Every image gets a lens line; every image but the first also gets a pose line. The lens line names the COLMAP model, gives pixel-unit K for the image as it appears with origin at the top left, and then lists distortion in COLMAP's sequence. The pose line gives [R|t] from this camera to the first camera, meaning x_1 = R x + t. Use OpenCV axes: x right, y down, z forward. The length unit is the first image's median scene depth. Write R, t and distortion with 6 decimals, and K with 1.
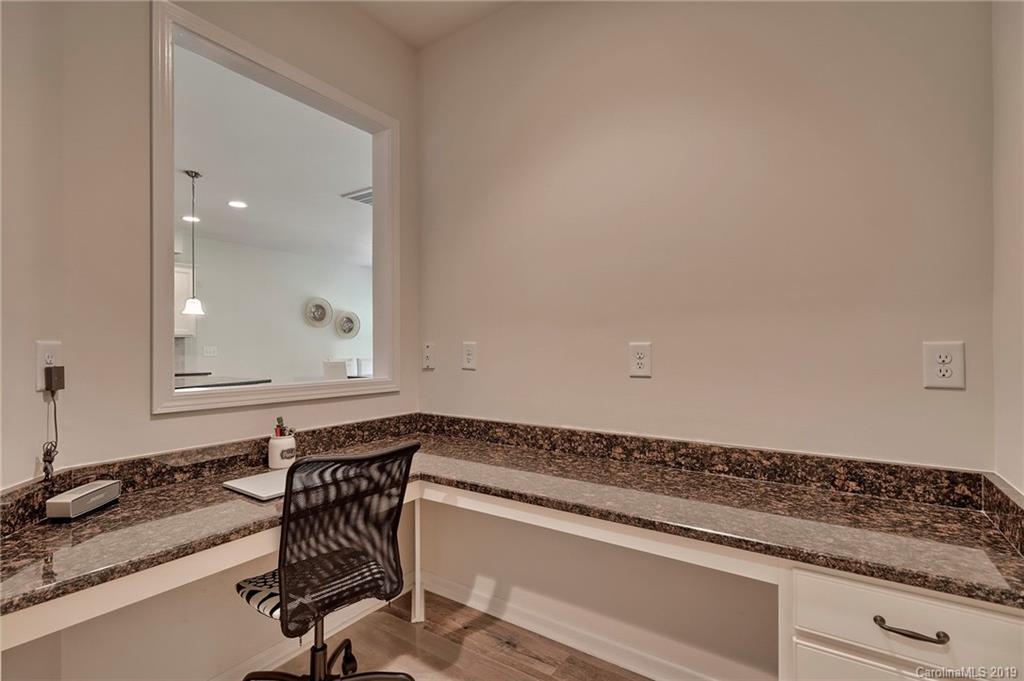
lens RADIAL K [[478.9, 0, 506.0], [0, 478.9, 344.9], [0, 0, 1]] dist [0.009252, -0.002806]
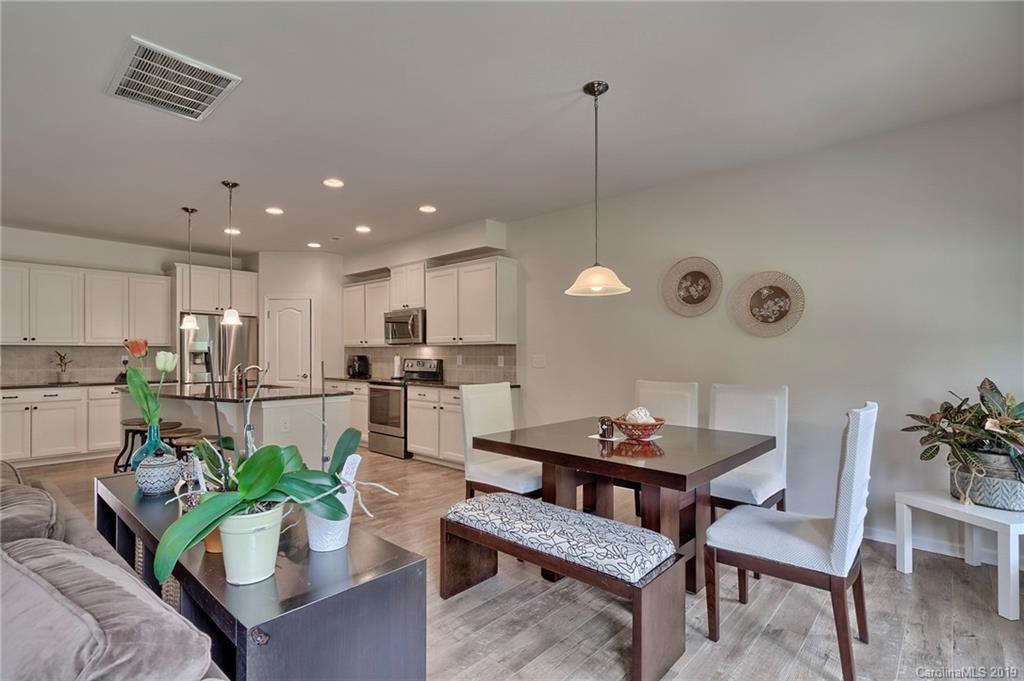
lens RADIAL K [[478.9, 0, 496.9], [0, 478.9, 354.3], [0, 0, 1]] dist [0.009252, -0.002806]
pose [[-0.134419, 0.005453, -0.990910, 0.126088], [0.007411, 0.999962, 0.004498, -0.001312], [0.990897, -0.006739, -0.134455, 0.857741]]
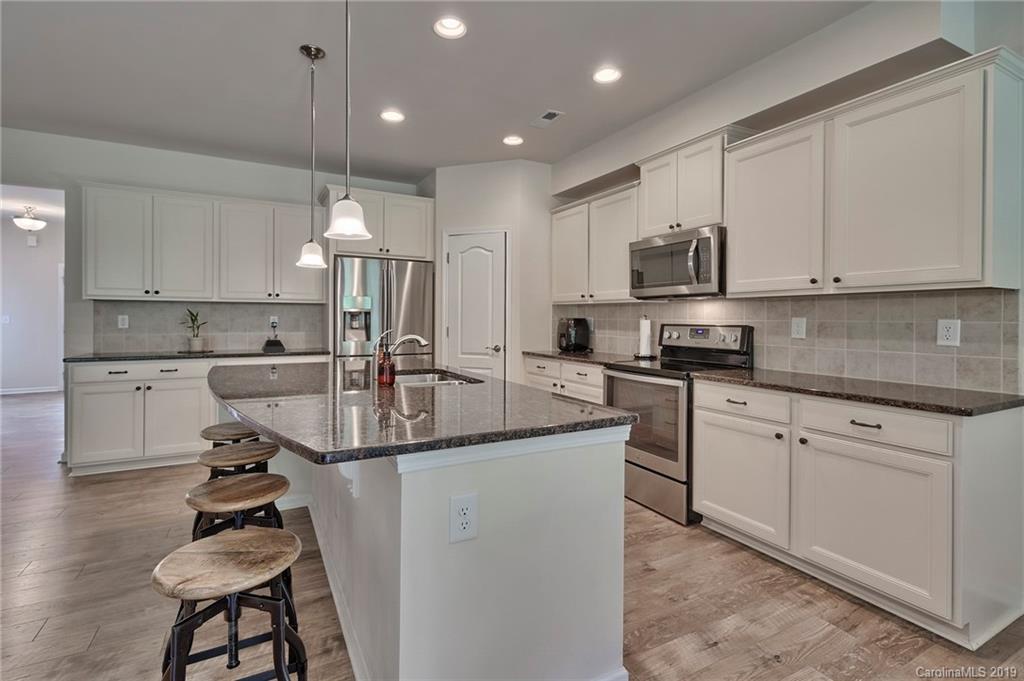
lens RADIAL K [[478.9, 0, 508.0], [0, 478.9, 318.7], [0, 0, 1]] dist [0.009252, -0.002806]
pose [[-0.456759, 0.001391, -0.889589, -0.181556], [0.001124, 0.999999, 0.000987, 0.002924], [0.889590, -0.000549, -0.456760, 0.671681]]
